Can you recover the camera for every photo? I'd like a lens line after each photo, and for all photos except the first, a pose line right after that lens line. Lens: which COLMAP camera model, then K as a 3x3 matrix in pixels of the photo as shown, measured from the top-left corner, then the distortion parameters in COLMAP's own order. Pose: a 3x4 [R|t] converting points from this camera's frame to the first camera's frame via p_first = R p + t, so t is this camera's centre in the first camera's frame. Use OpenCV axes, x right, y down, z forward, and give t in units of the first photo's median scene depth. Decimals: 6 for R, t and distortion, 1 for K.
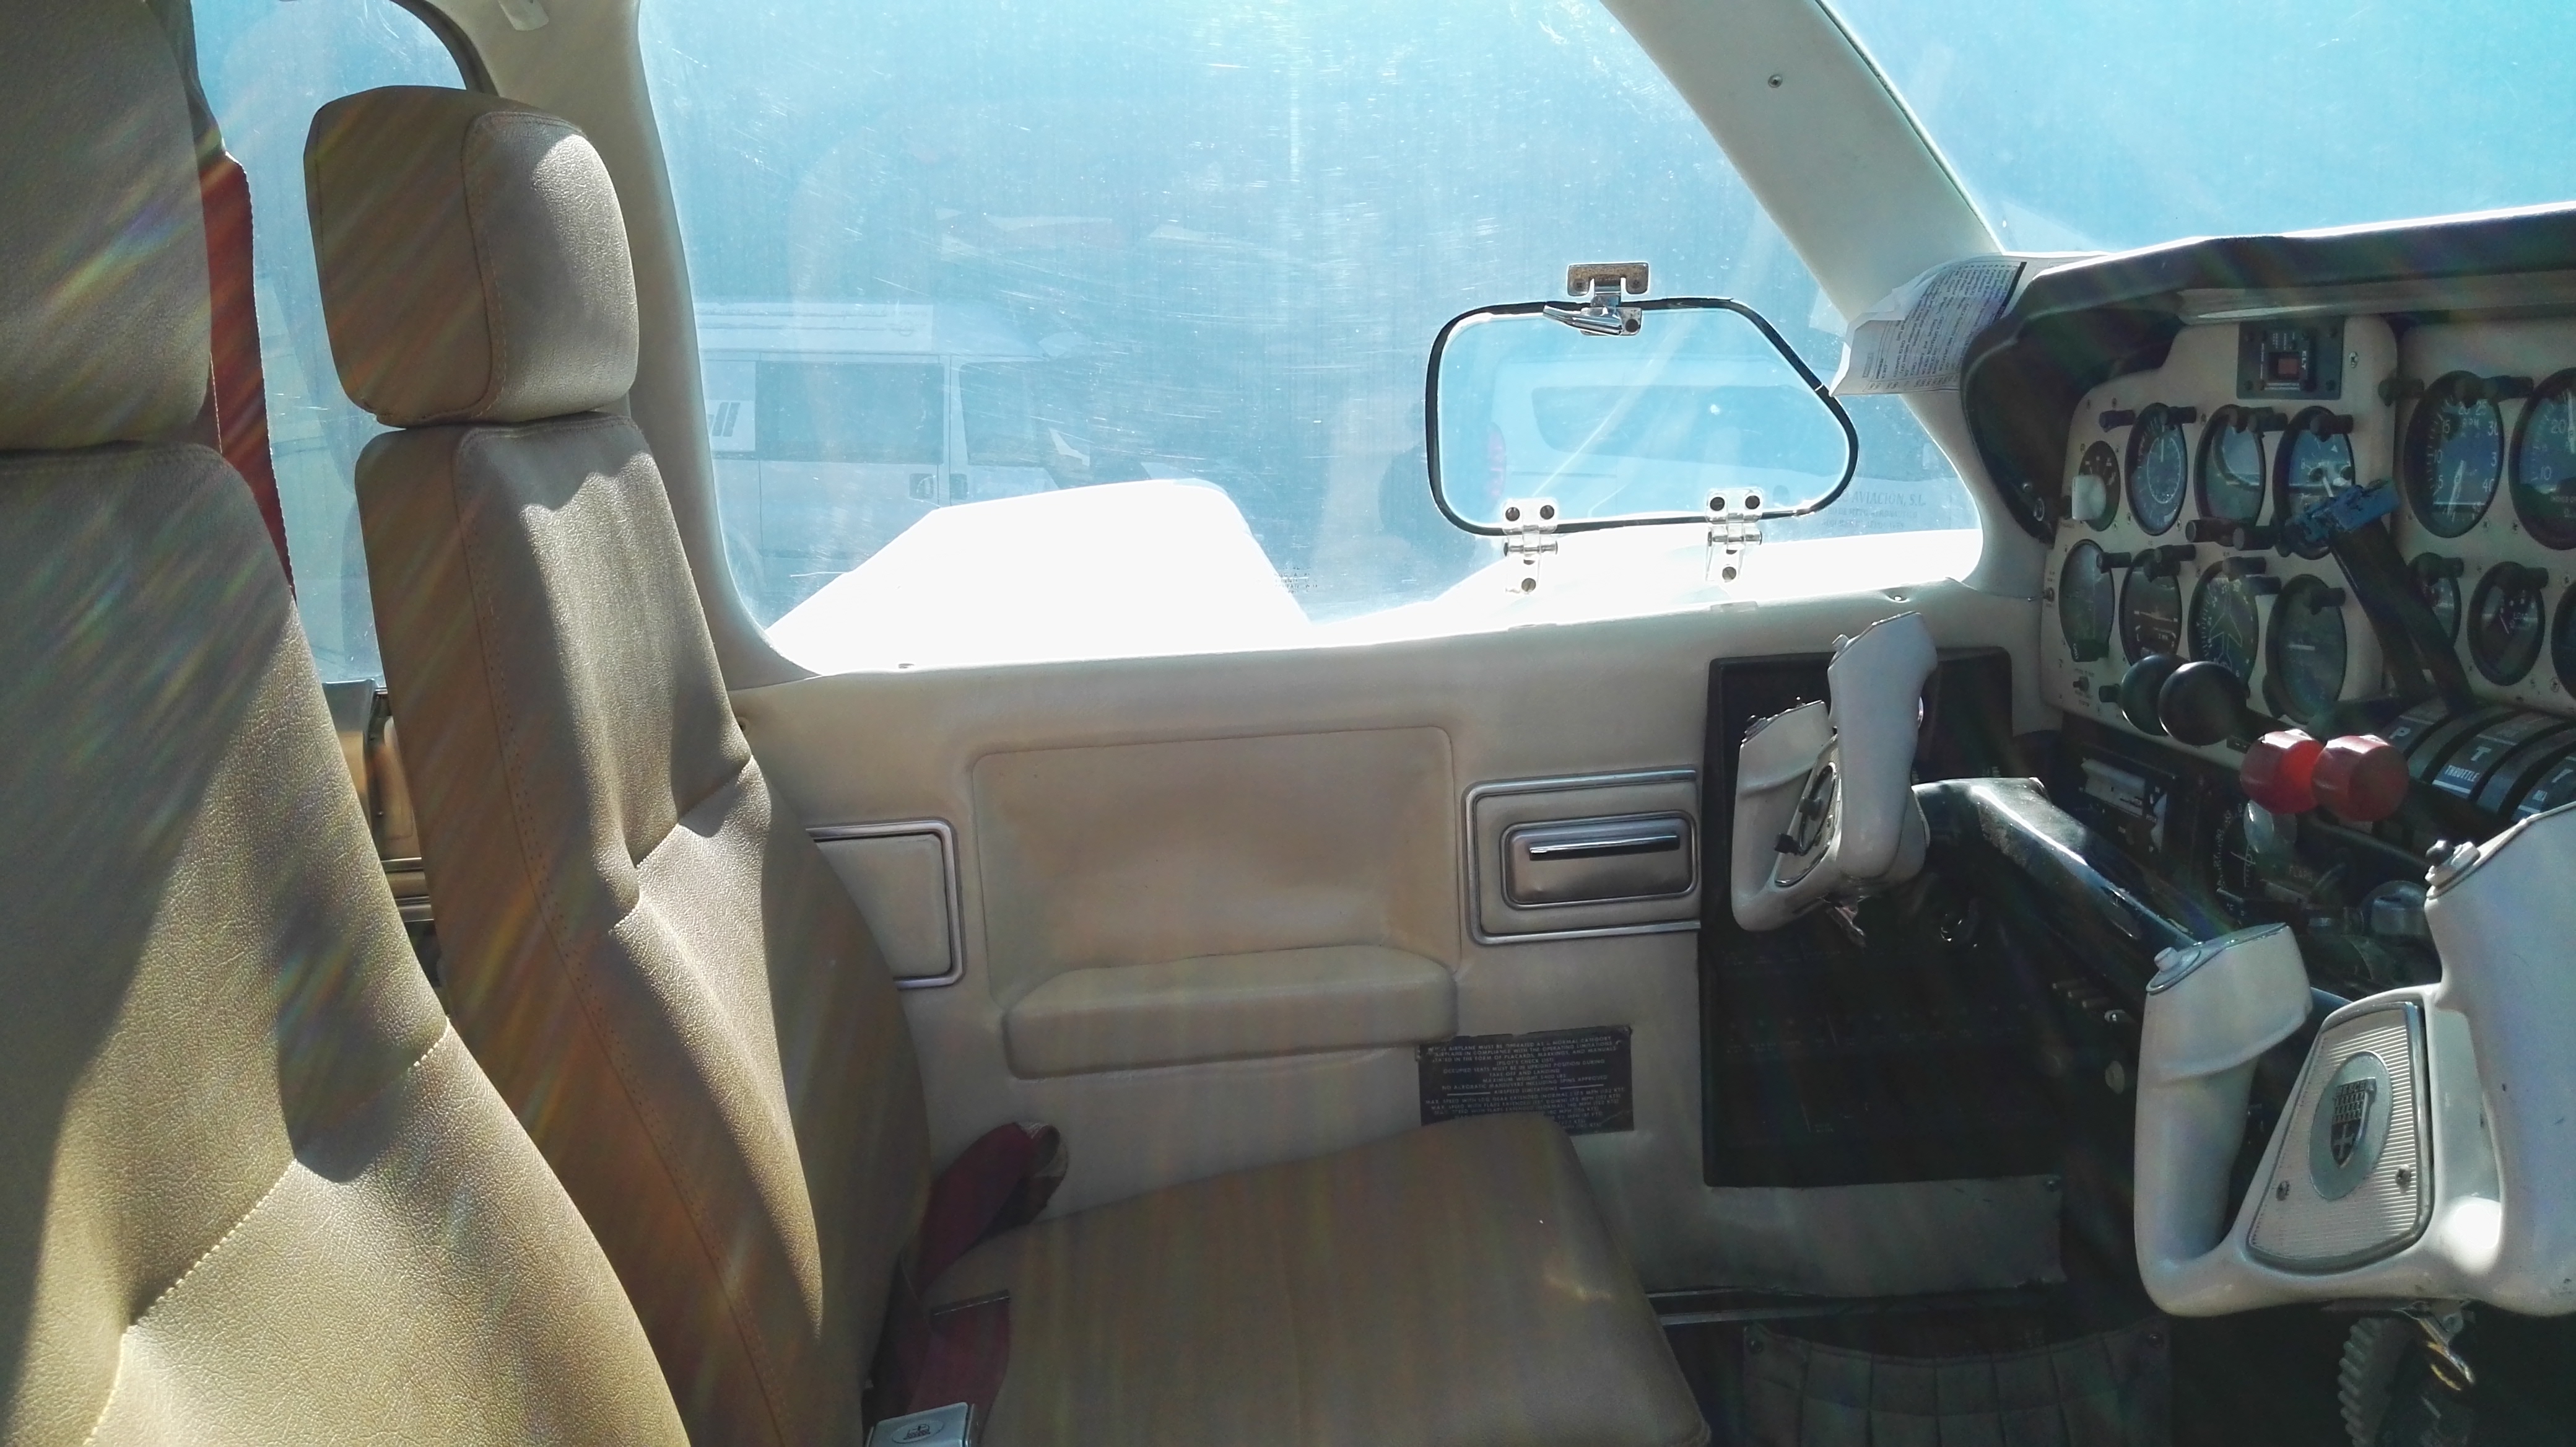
lens RADIAL K [[2229.6, 0, 1288.0], [0, 2229.6, 723.5], [0, 0, 1]] dist [0.186832, -0.328939]
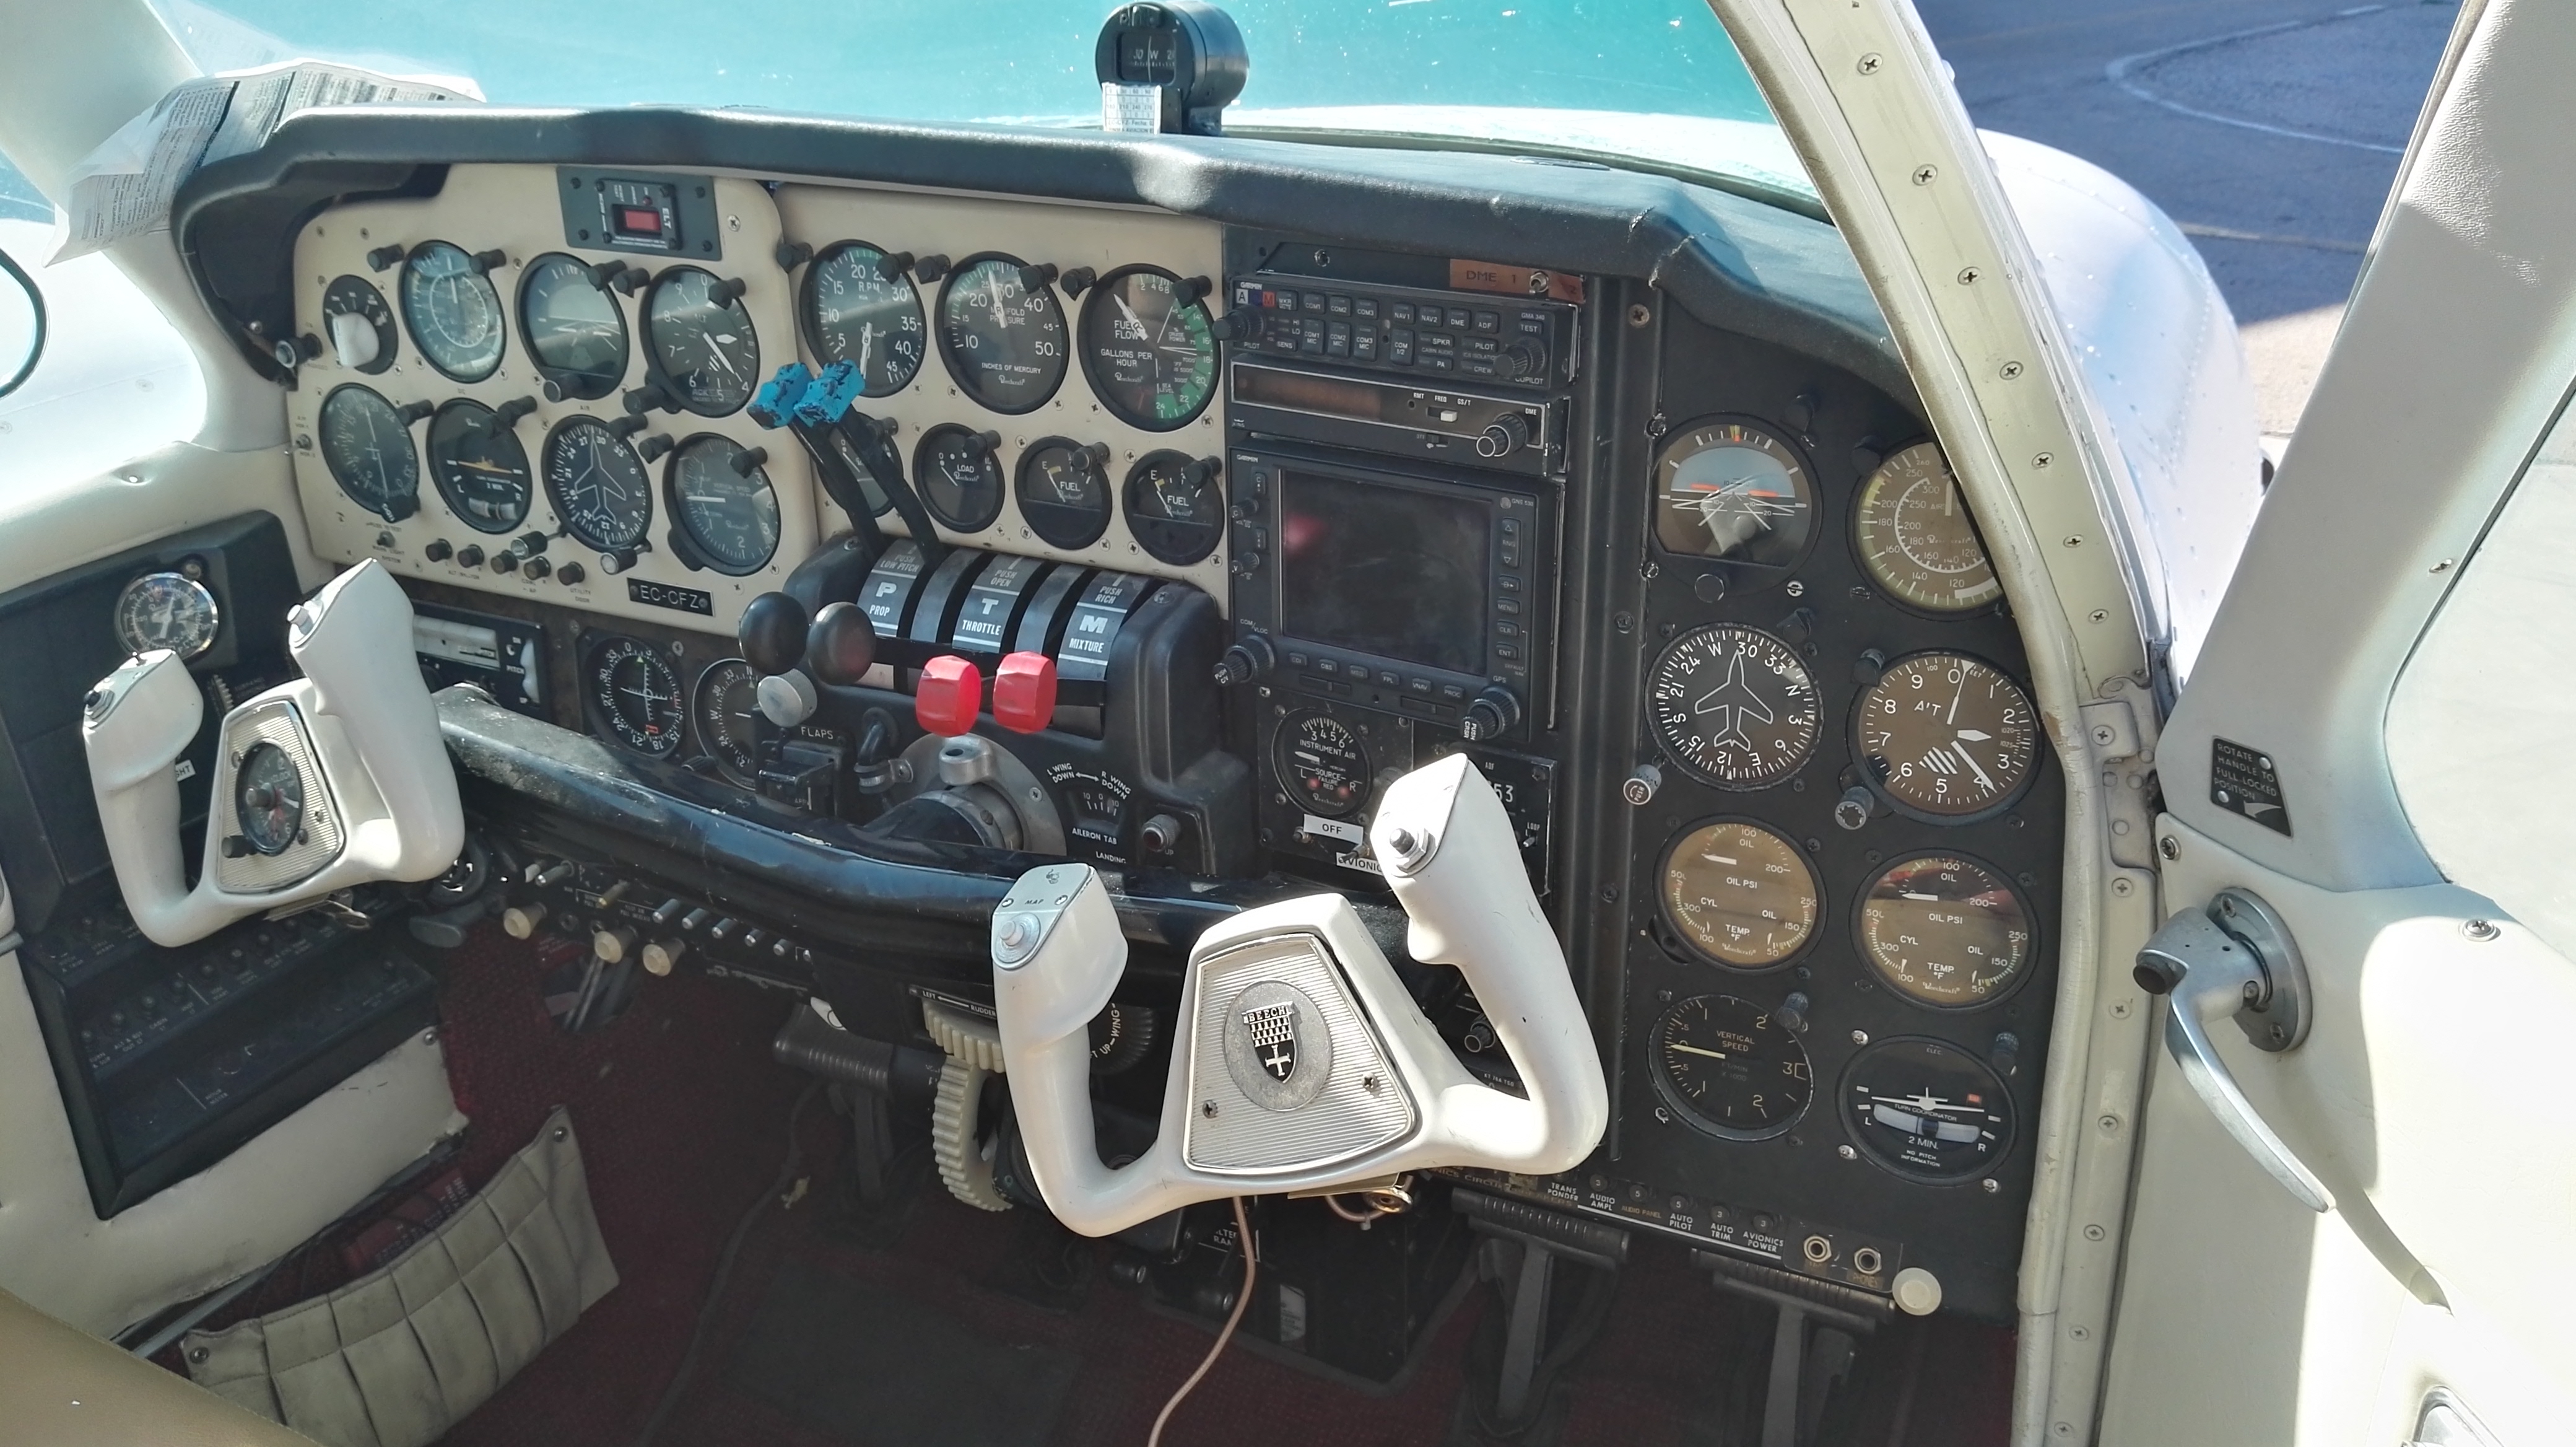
lens RADIAL K [[2229.6, 0, 1288.0], [0, 2229.6, 723.5], [0, 0, 1]] dist [0.186832, -0.328939]
pose [[0.524891, -0.317243, 0.789840, -0.228501], [0.133350, 0.947137, 0.291804, -0.185744], [-0.840659, -0.047841, 0.539448, 0.225250]]
